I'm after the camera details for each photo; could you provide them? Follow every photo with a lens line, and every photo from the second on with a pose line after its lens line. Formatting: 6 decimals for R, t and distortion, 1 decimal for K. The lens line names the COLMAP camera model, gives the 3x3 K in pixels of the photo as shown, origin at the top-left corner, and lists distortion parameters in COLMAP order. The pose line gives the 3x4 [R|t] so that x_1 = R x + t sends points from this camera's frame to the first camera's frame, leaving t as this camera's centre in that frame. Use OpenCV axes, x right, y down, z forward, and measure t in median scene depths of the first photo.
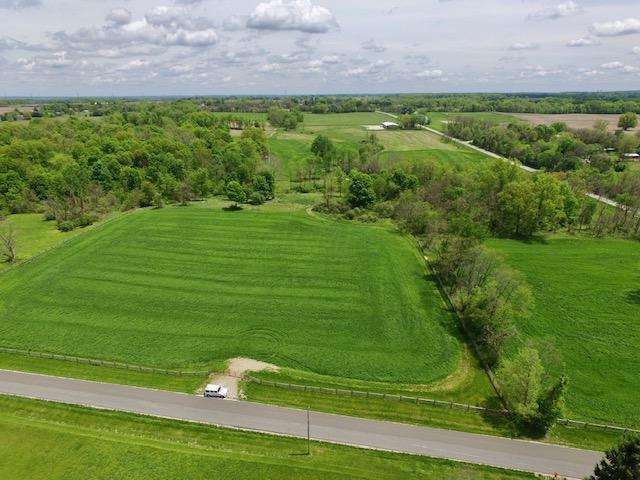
lens RADIAL K [[373.9, 0, 320.2], [0, 373.9, 239.8], [0, 0, 1]] dist [0.007003, 0.005310]
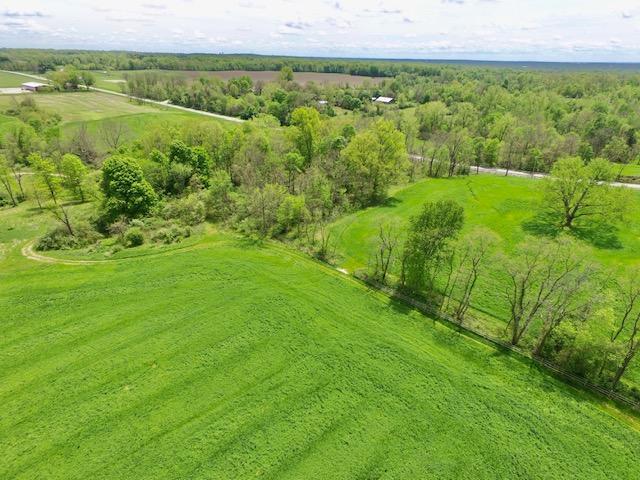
lens RADIAL K [[373.9, 0, 320.3], [0, 373.9, 240.7], [0, 0, 1]] dist [0.007003, 0.005310]
pose [[0.664294, -0.320206, 0.675413, -0.102175], [0.259052, 0.946220, 0.193806, -0.089072], [-0.701146, 0.046223, 0.711518, 0.388345]]
